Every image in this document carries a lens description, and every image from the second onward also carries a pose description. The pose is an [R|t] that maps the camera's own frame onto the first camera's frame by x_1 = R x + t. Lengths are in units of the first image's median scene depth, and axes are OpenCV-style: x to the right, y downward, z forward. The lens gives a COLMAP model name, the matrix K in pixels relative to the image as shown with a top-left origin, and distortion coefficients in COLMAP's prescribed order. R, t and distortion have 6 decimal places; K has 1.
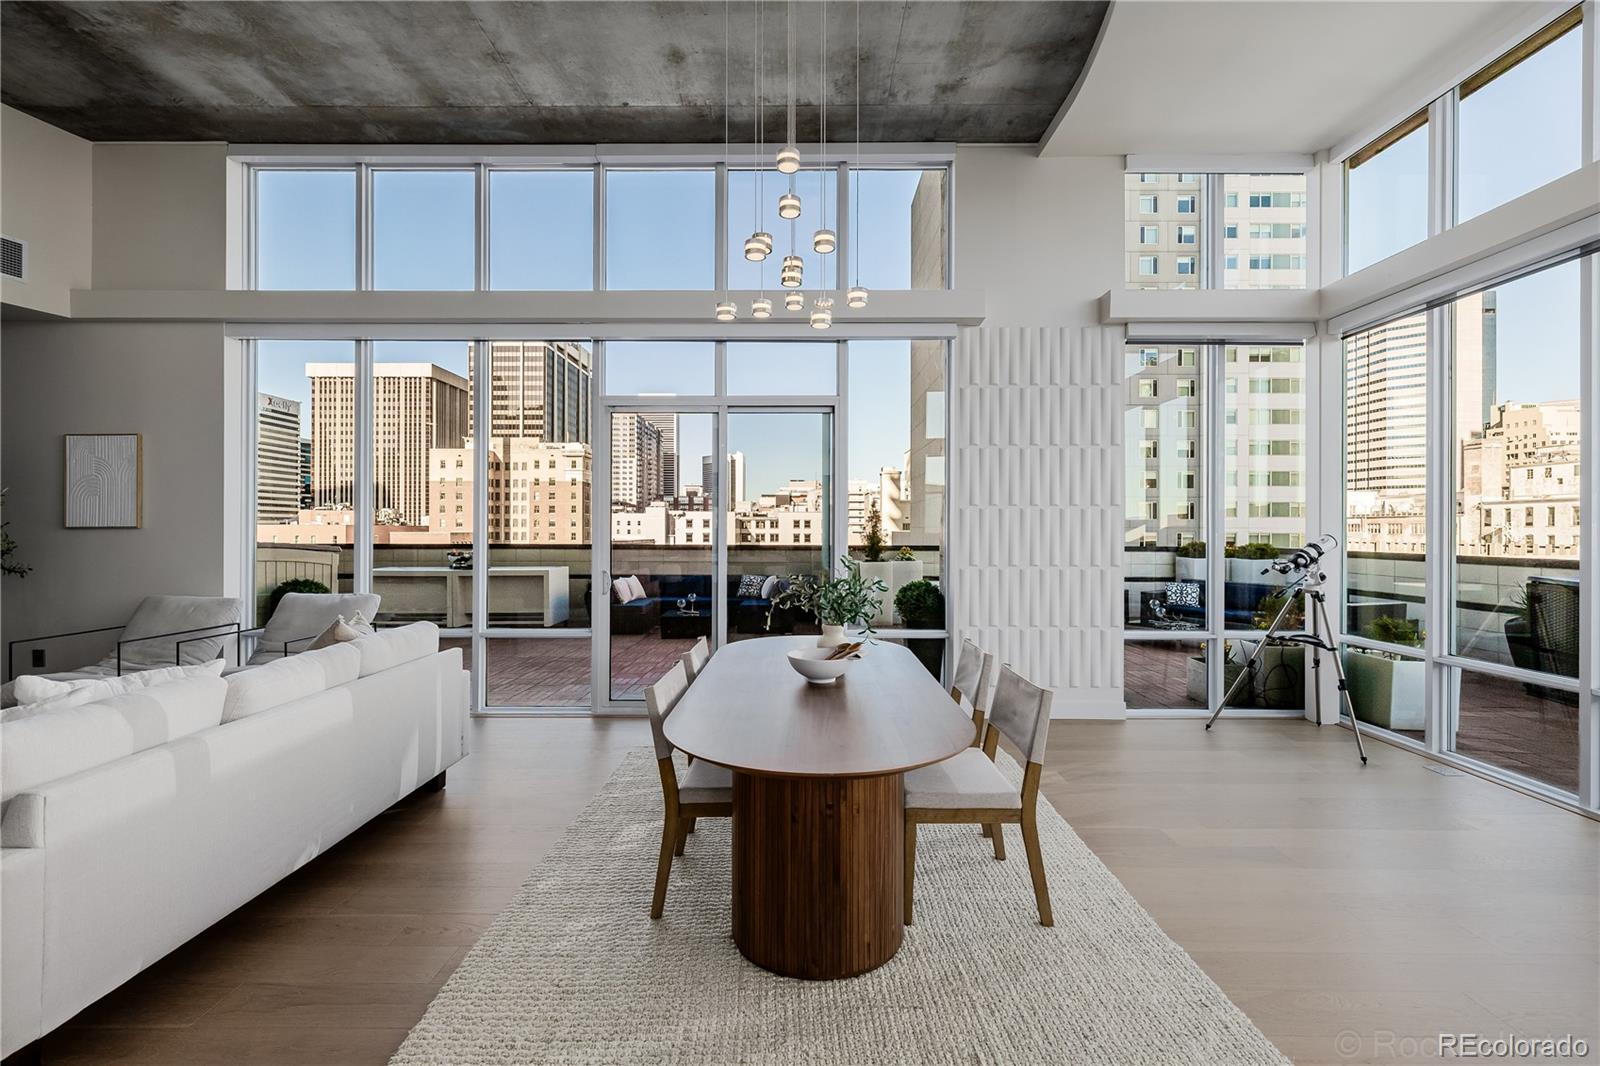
lens RADIAL K [[669.1, 0, 798.3], [0, 669.1, 526.8], [0, 0, 1]] dist [0.002543, -0.001060]
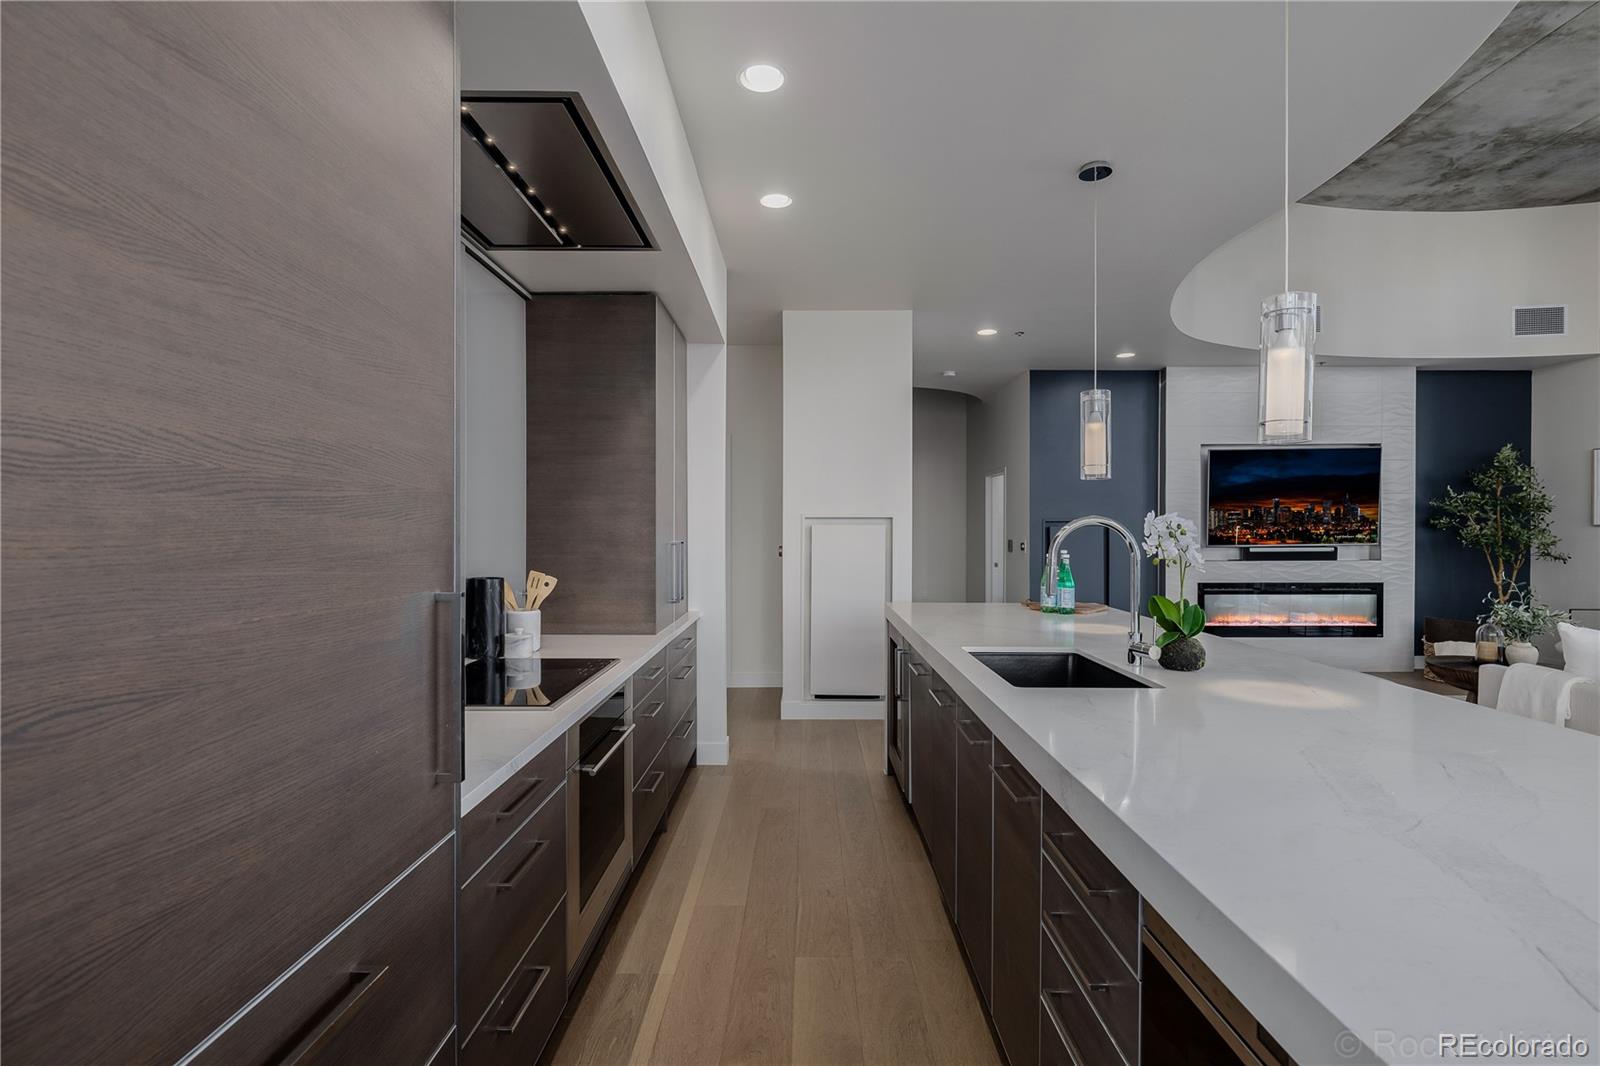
lens RADIAL K [[749.9, 0, 804.9], [0, 749.9, 530.7], [0, 0, 1]] dist [-0.001182, 0.000587]
pose [[0.002507, 0.003678, -0.999990, 0.272658], [0.002238, 0.999991, 0.003684, 0.002653], [0.999994, -0.002247, 0.002499, -0.443853]]
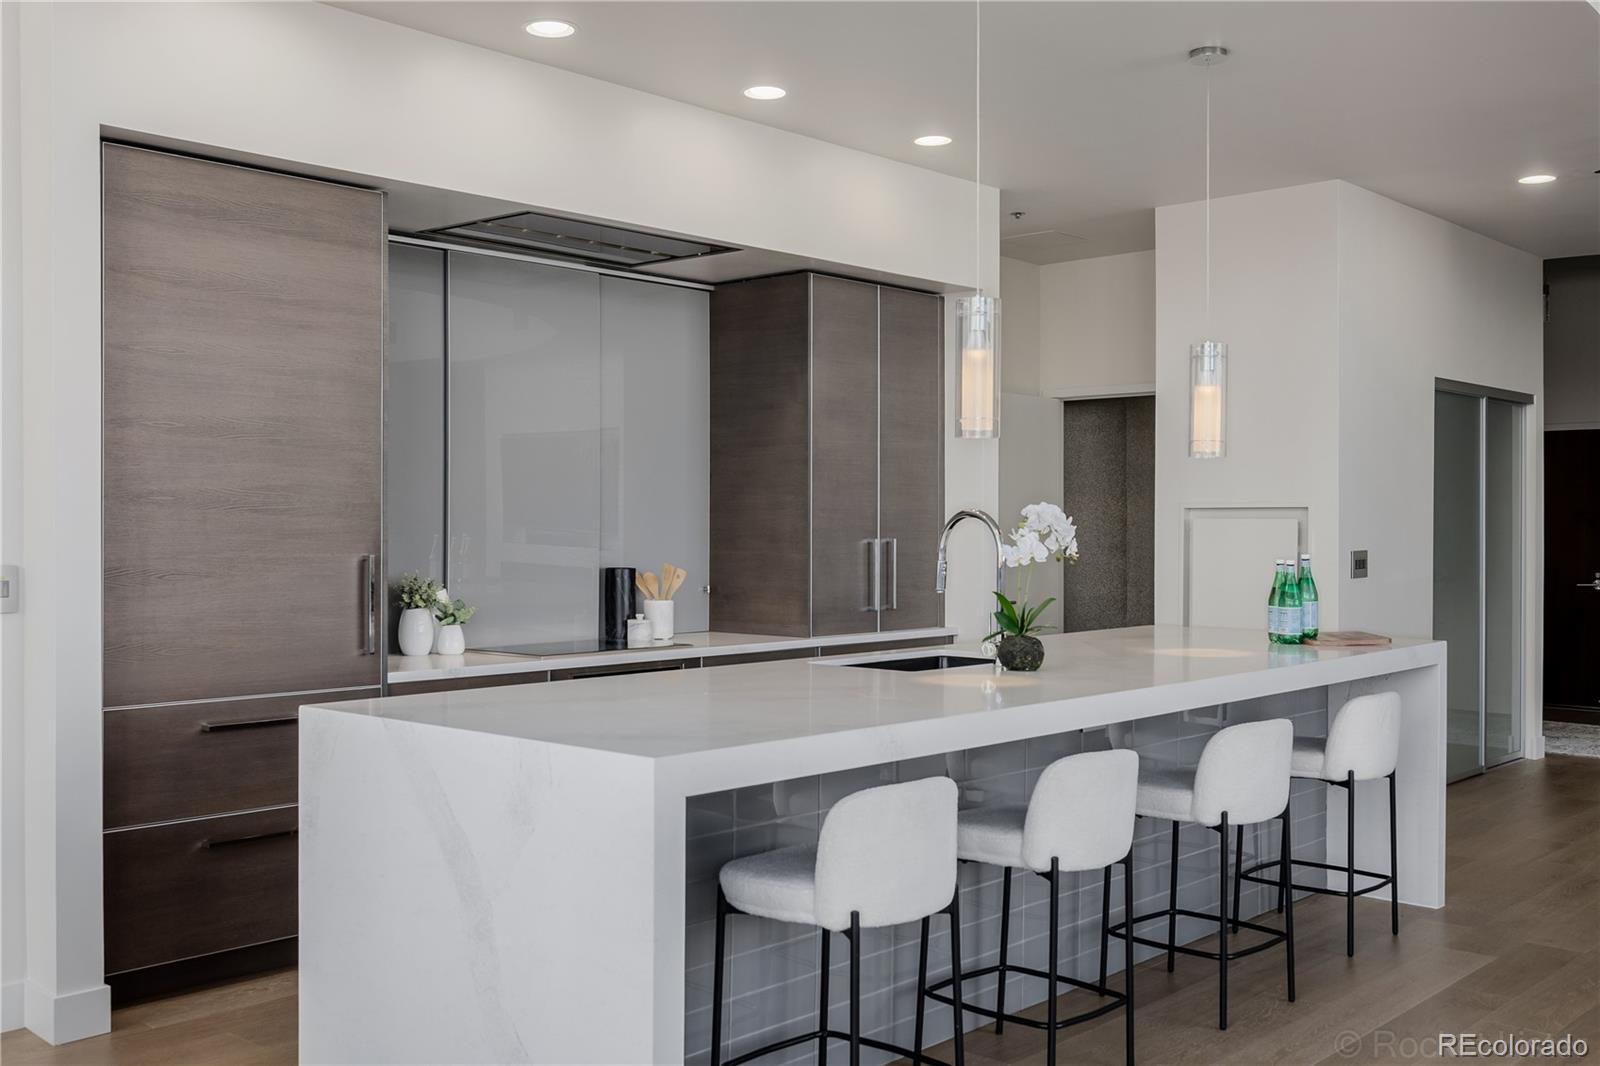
lens RADIAL K [[1561.9, 0, 793.5], [0, 1561.9, 531.2], [0, 0, 1]] dist [-0.006846, 0.000000]
pose [[-0.672200, 0.001948, -0.740367, 0.575472], [0.001473, 0.999998, 0.001294, 0.007755], [0.740369, -0.000221, -0.672201, 0.305427]]
